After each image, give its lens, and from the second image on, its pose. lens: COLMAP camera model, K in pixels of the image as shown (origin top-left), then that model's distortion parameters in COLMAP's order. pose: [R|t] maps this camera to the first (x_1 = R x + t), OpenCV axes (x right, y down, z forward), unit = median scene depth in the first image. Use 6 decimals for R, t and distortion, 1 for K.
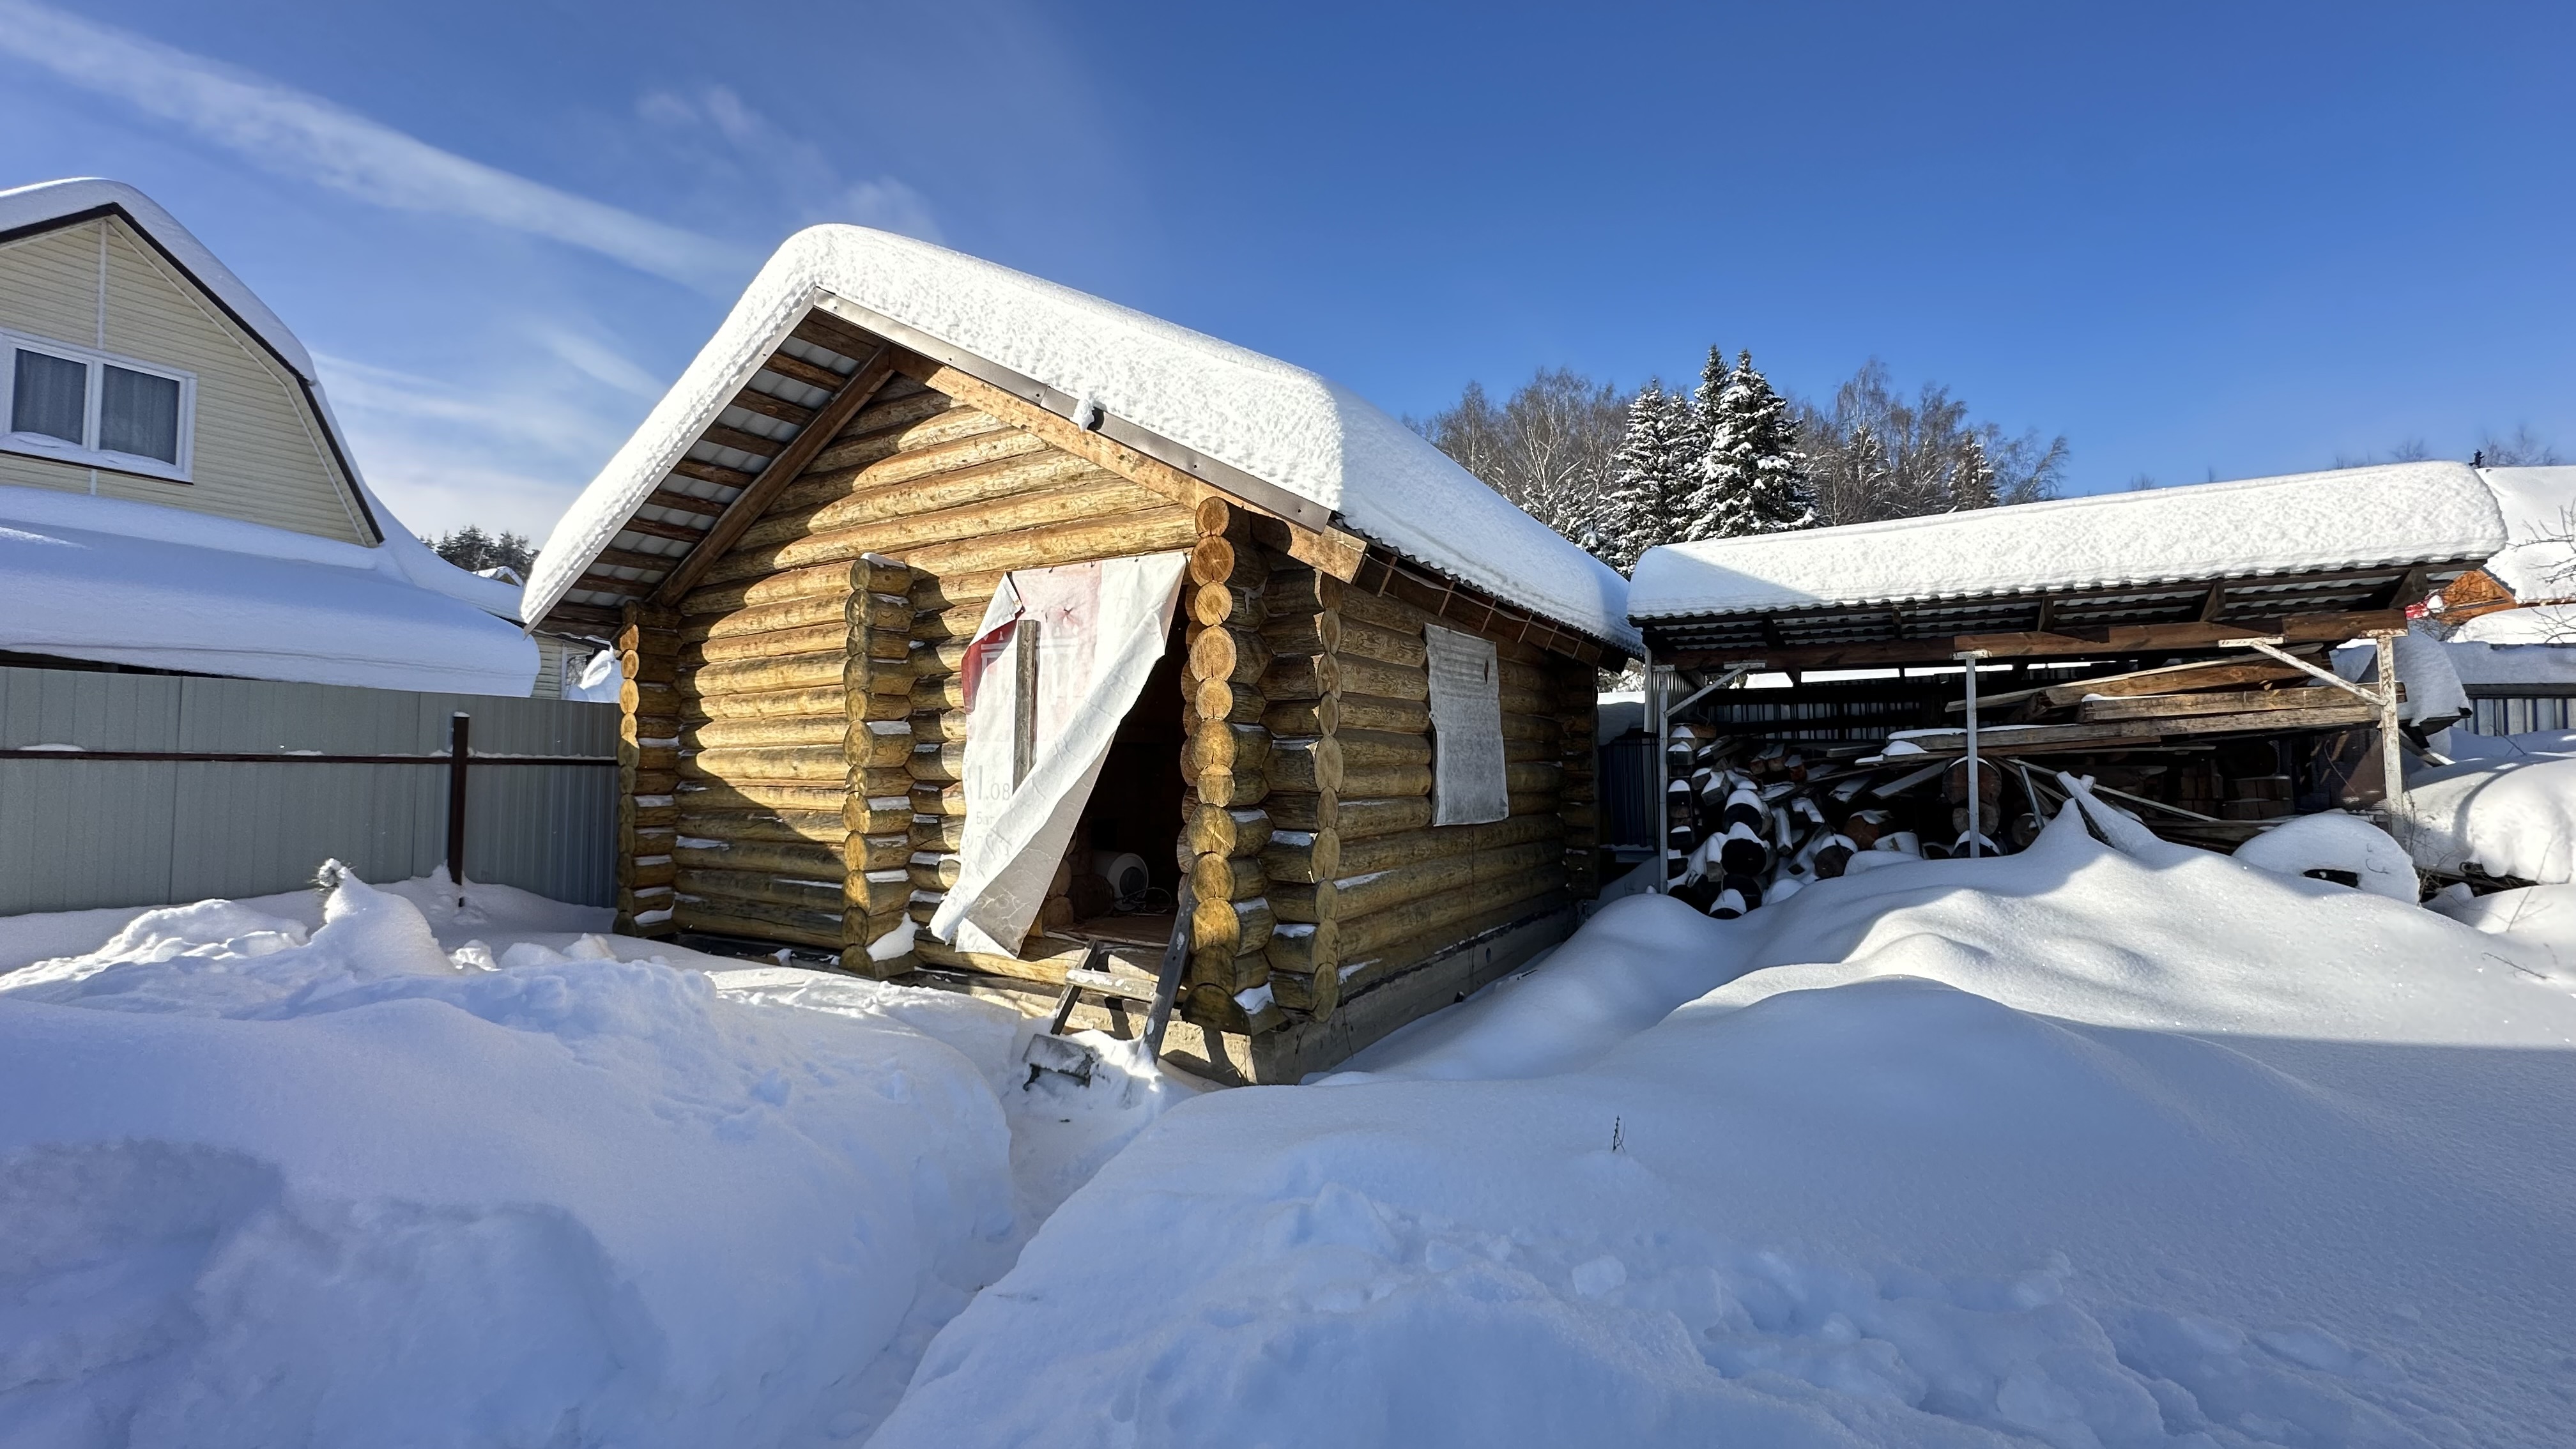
lens RADIAL K [[1021.4, 0, 1290.7], [0, 1021.4, 720.1], [0, 0, 1]] dist [-0.003925, 0.000851]
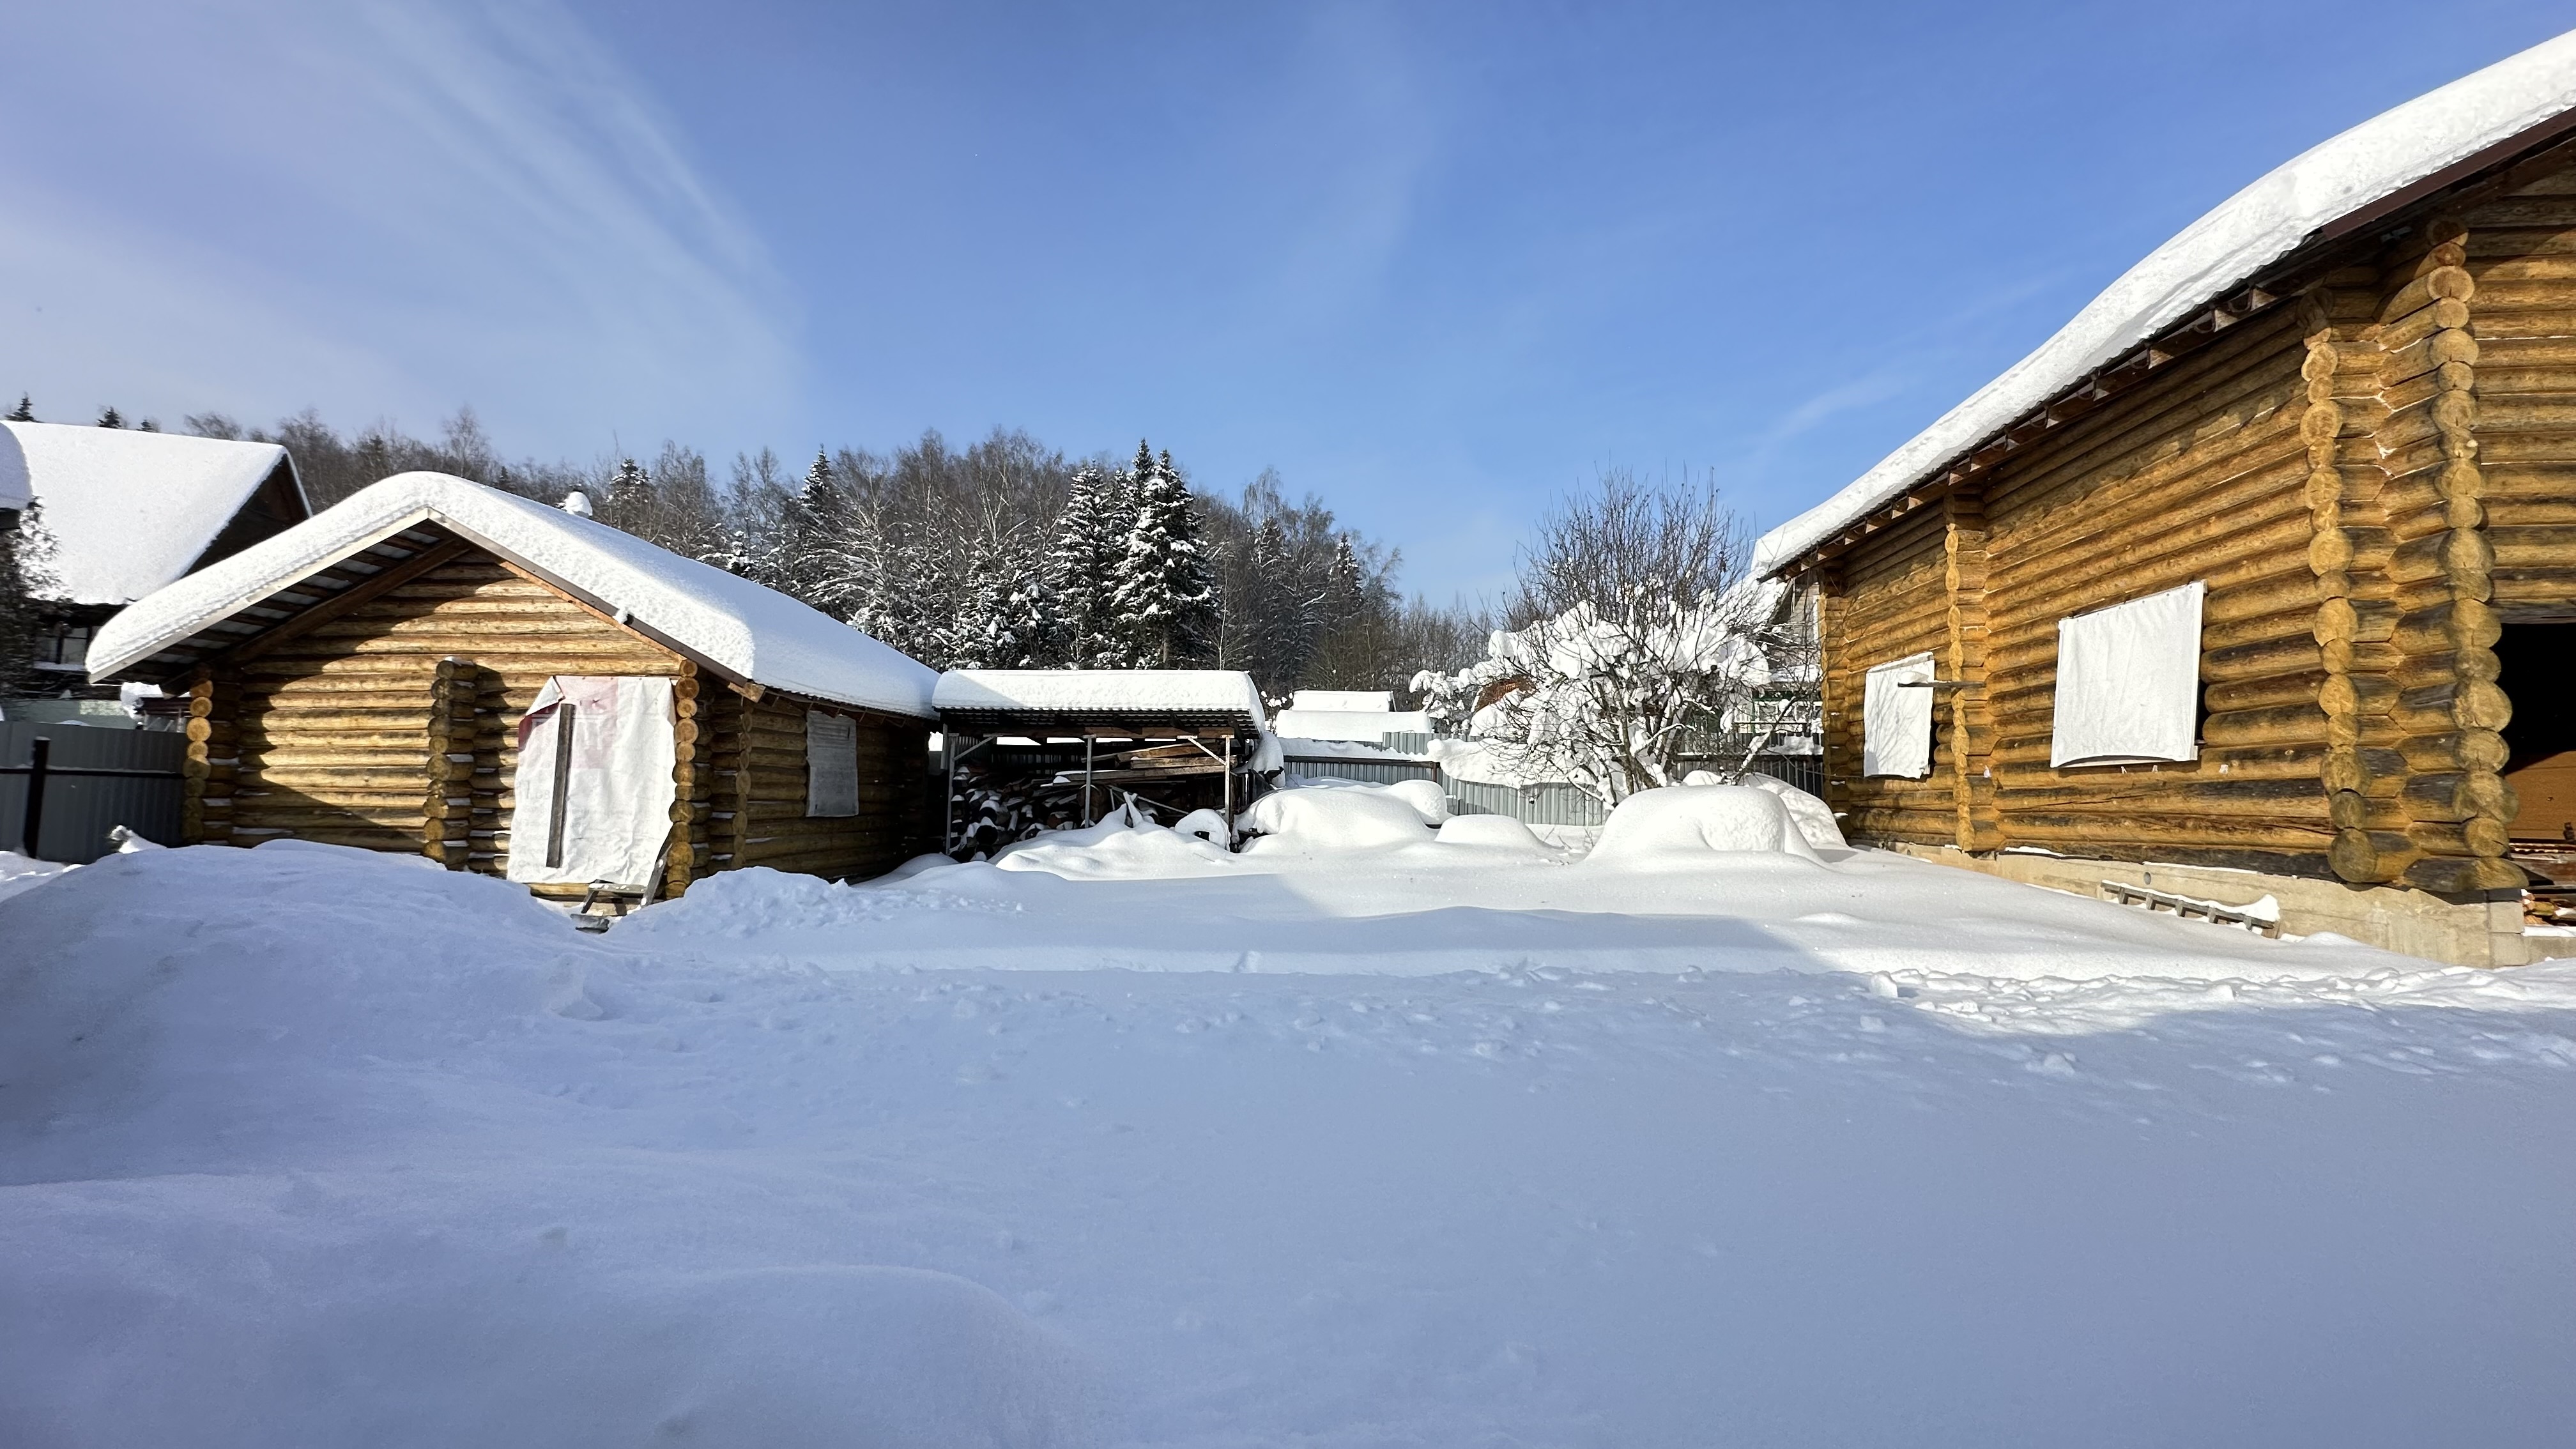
lens RADIAL K [[1021.4, 0, 1291.2], [0, 1021.4, 724.8], [0, 0, 1]] dist [-0.003925, 0.000851]
pose [[0.871712, 0.042382, 0.488182, -0.009254], [-0.030826, 0.999022, -0.031687, -0.035360], [-0.489048, 0.012573, 0.872166, -1.129042]]
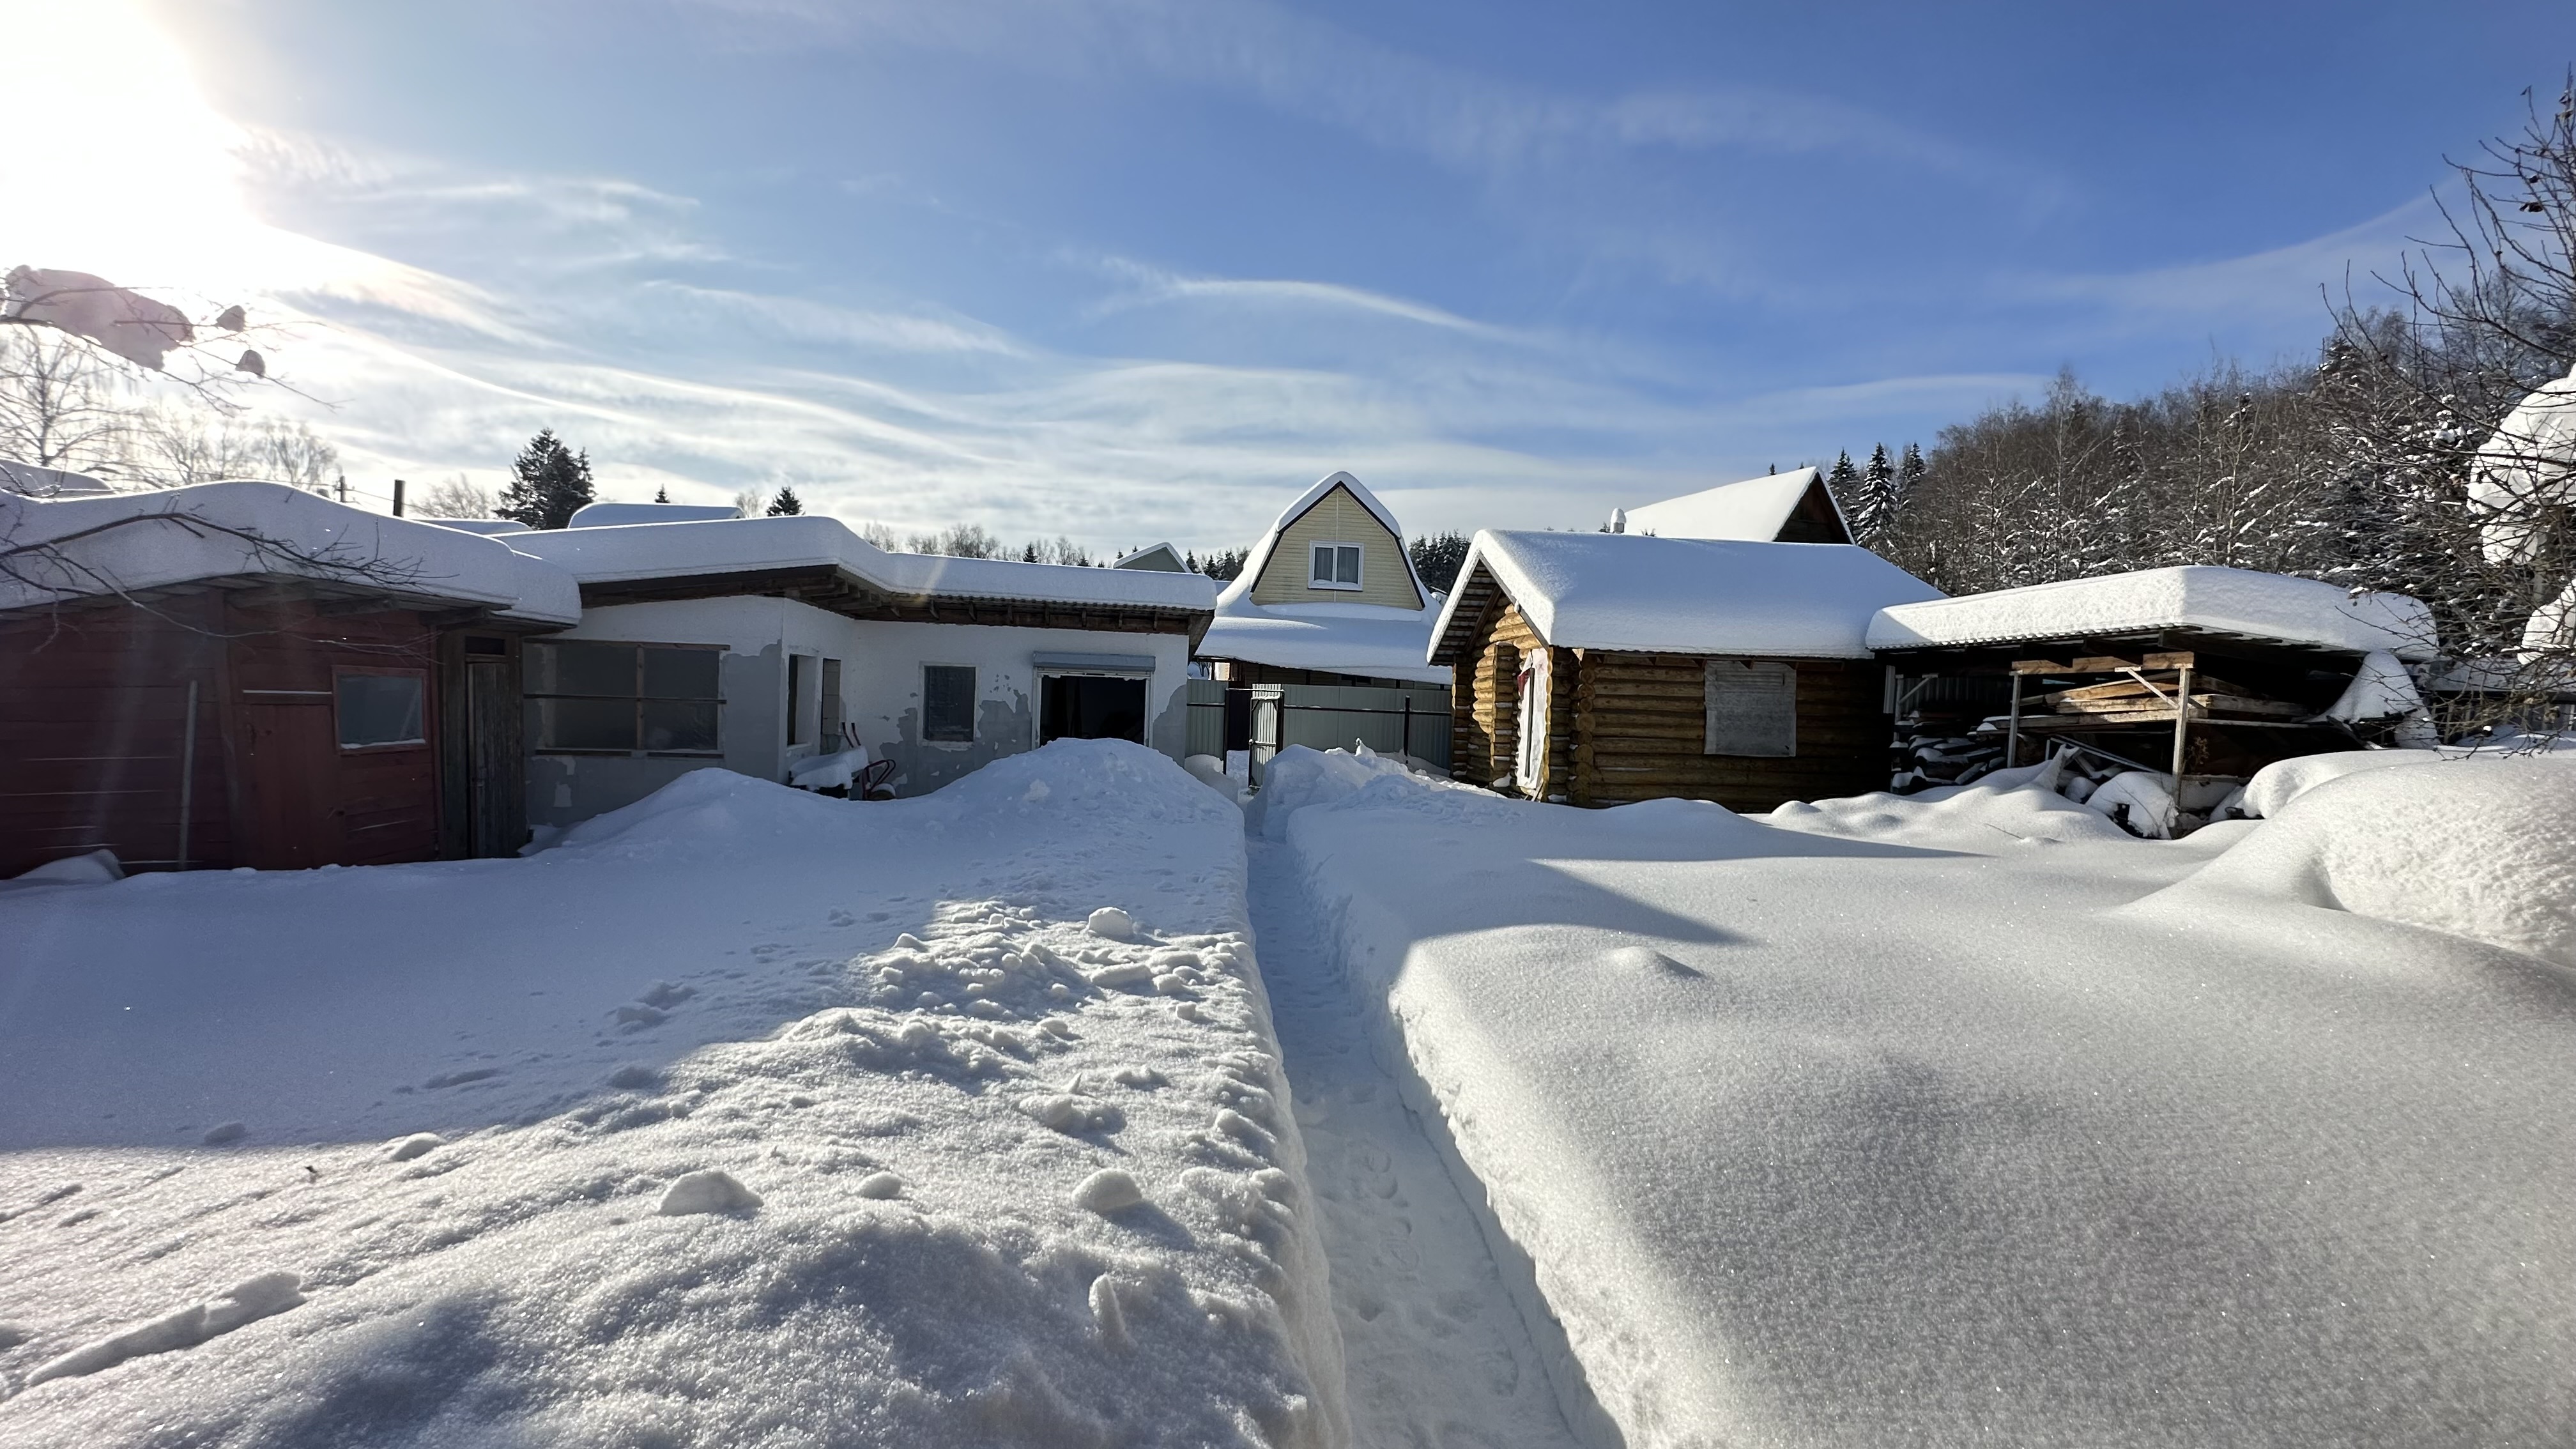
lens RADIAL K [[1021.4, 0, 1284.2], [0, 1021.4, 728.3], [0, 0, 1]] dist [-0.003925, 0.000851]
pose [[0.588906, 0.038094, -0.807303, 1.398373], [0.003818, 0.998746, 0.049912, -0.065256], [0.808193, -0.032475, 0.588022, -1.040772]]
